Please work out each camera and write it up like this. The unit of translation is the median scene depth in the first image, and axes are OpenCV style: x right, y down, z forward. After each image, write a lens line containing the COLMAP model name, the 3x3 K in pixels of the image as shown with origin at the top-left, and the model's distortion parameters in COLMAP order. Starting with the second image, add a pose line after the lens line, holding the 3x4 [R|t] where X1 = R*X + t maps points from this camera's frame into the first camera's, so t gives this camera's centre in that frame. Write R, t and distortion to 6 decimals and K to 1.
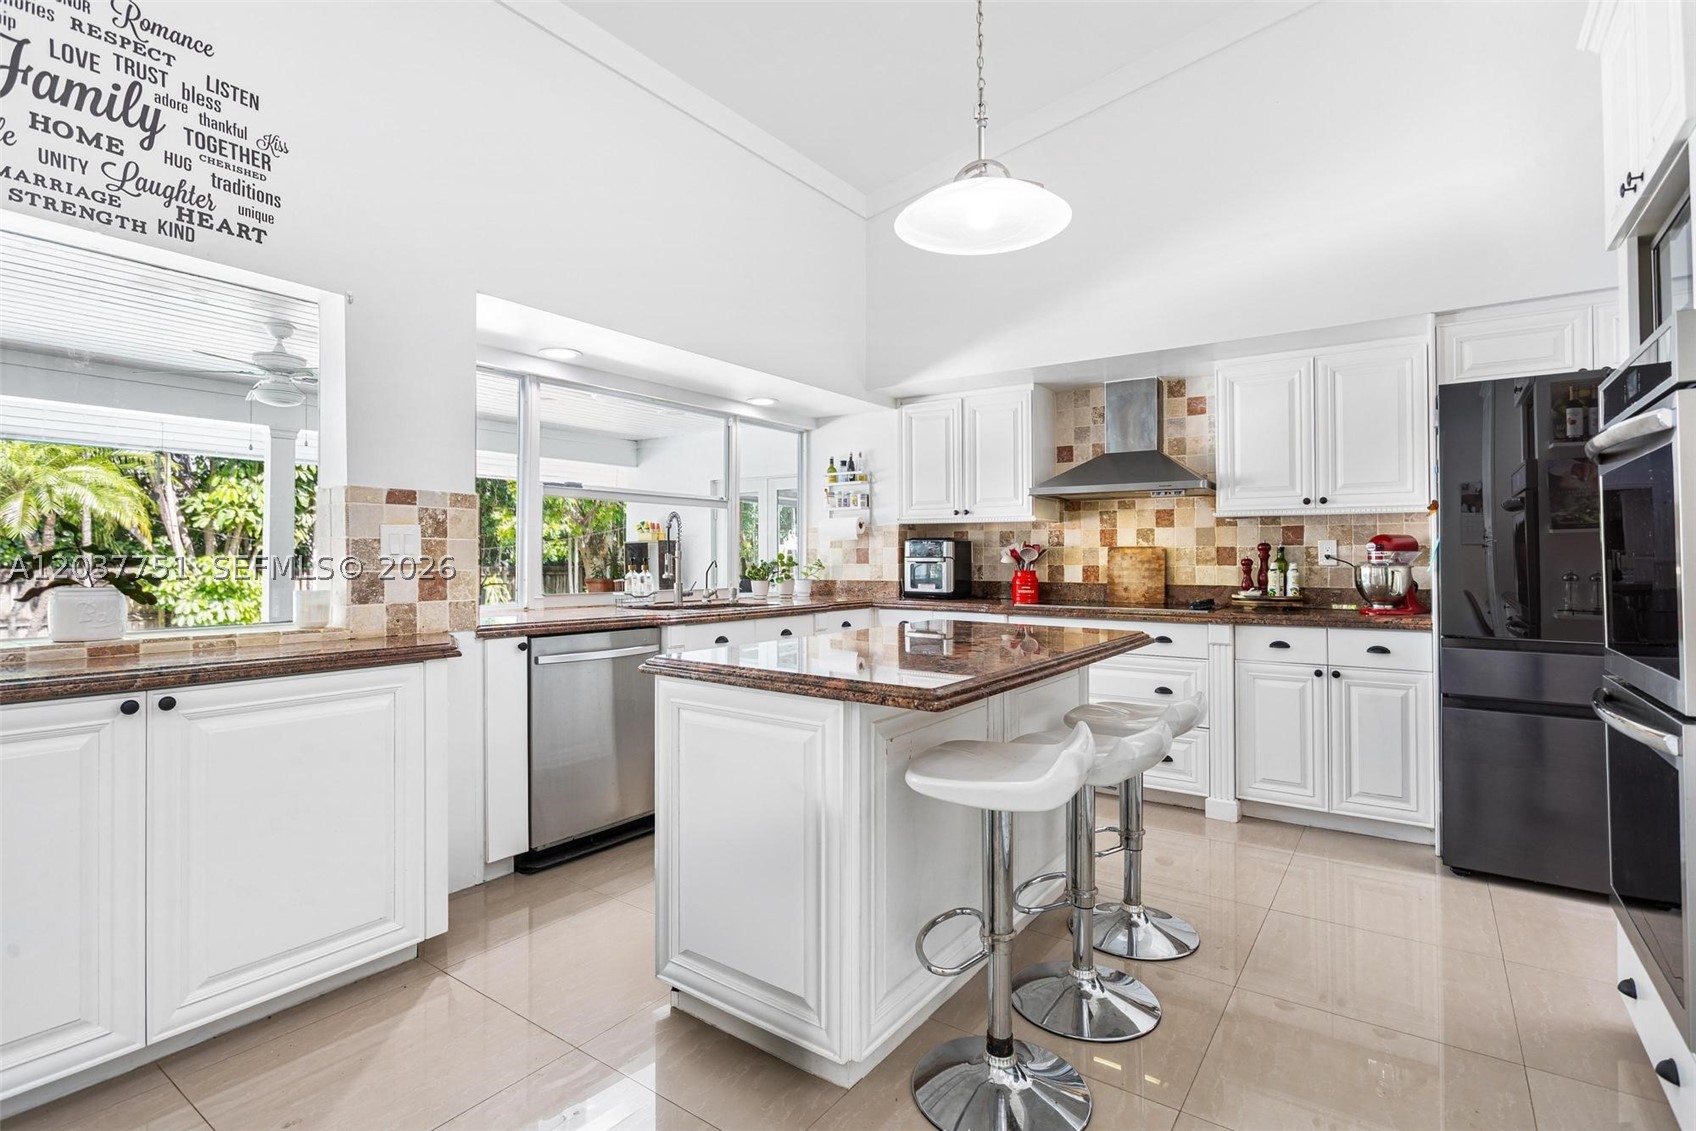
lens RADIAL K [[823.5, 0, 808.7], [0, 823.5, 557.5], [0, 0, 1]] dist [-0.012935, 0.002014]
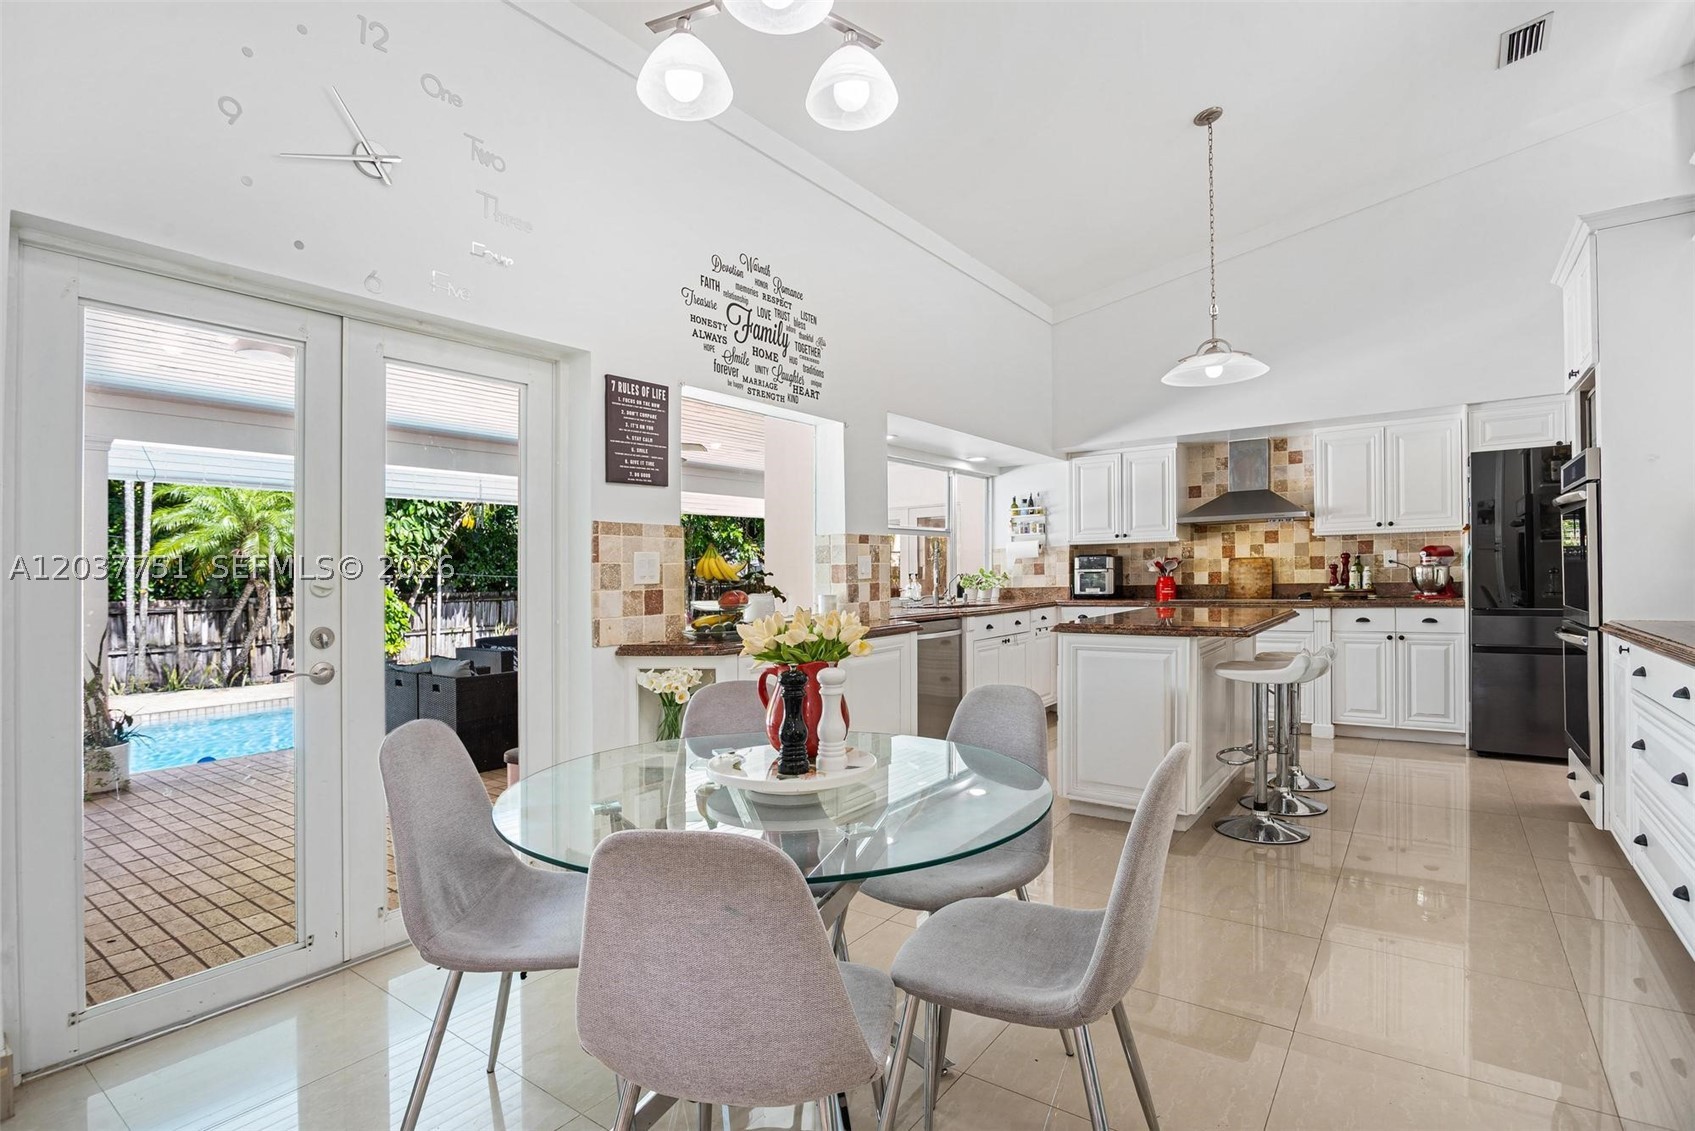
lens RADIAL K [[825.3, 0, 799.2], [0, 825.3, 603.0], [0, 0, 1]] dist [-0.035996, 0.011966]
pose [[0.999595, -0.024344, -0.014760, -0.436221], [0.024835, 0.999113, 0.034005, -0.002443], [0.013919, -0.034358, 0.999313, -0.506735]]
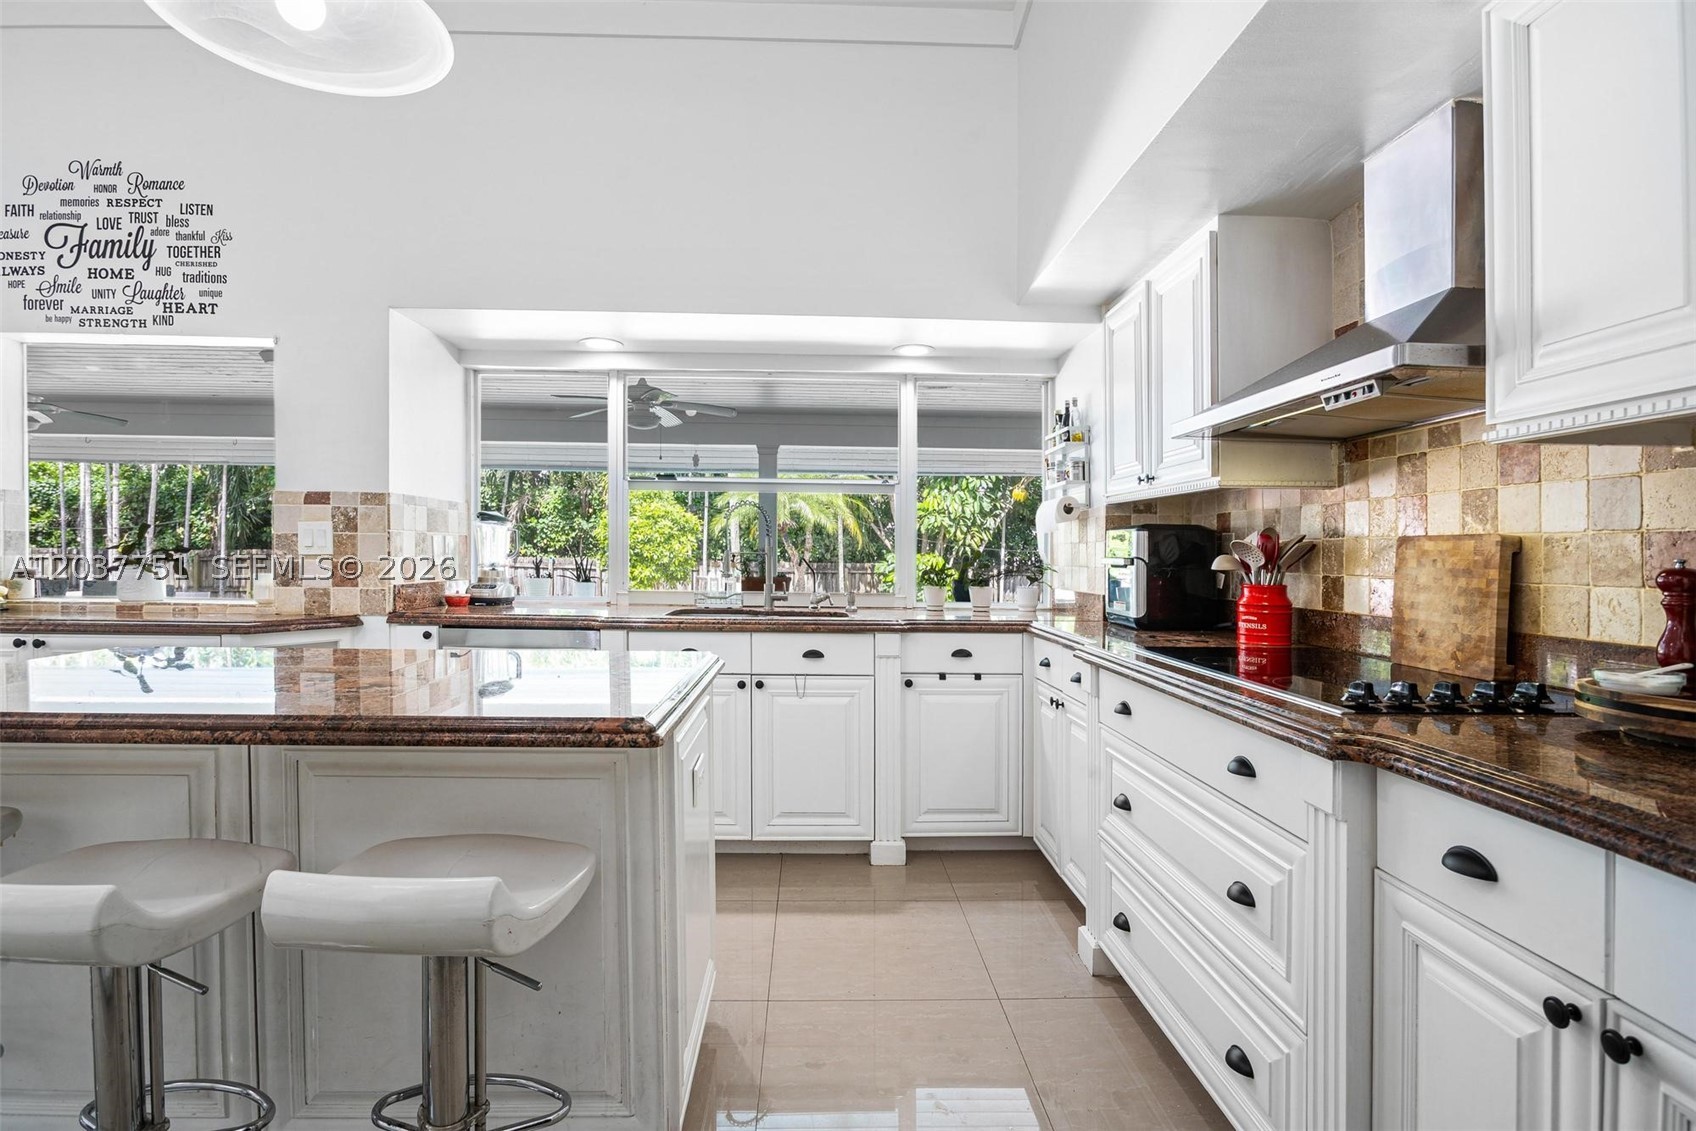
lens RADIAL K [[811.4, 0, 813.4], [0, 811.4, 561.4], [0, 0, 1]] dist [0.001600, -0.007271]
pose [[0.620493, 0.013240, -0.784100, 0.619715], [-0.011094, 0.999906, 0.008104, 0.000299], [0.784133, 0.003670, 0.620581, 0.593770]]
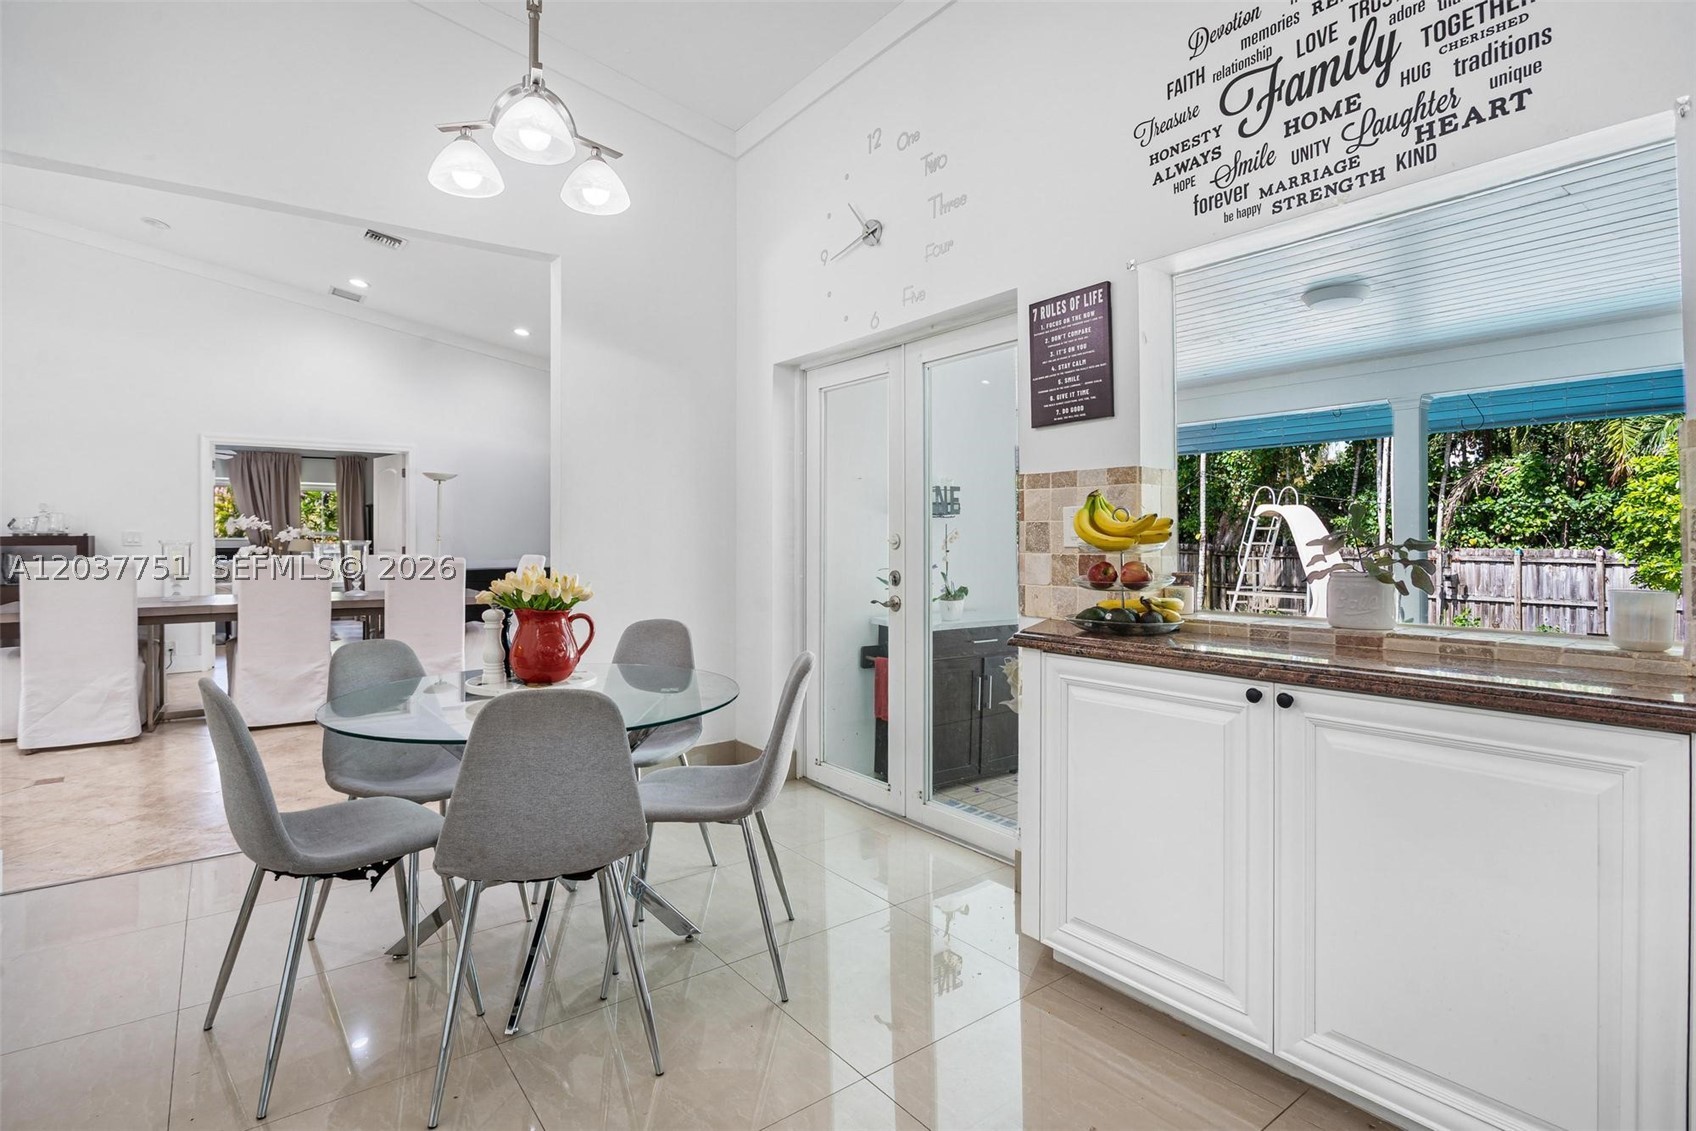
lens RADIAL K [[831.2, 0, 837.3], [0, 831.2, 552.5], [0, 0, 1]] dist [-0.042908, 0.015071]
pose [[-0.279496, 0.011097, -0.960083, 0.122102], [0.004847, 0.999937, 0.010146, -0.000145], [0.960135, -0.001817, -0.279532, 0.384415]]
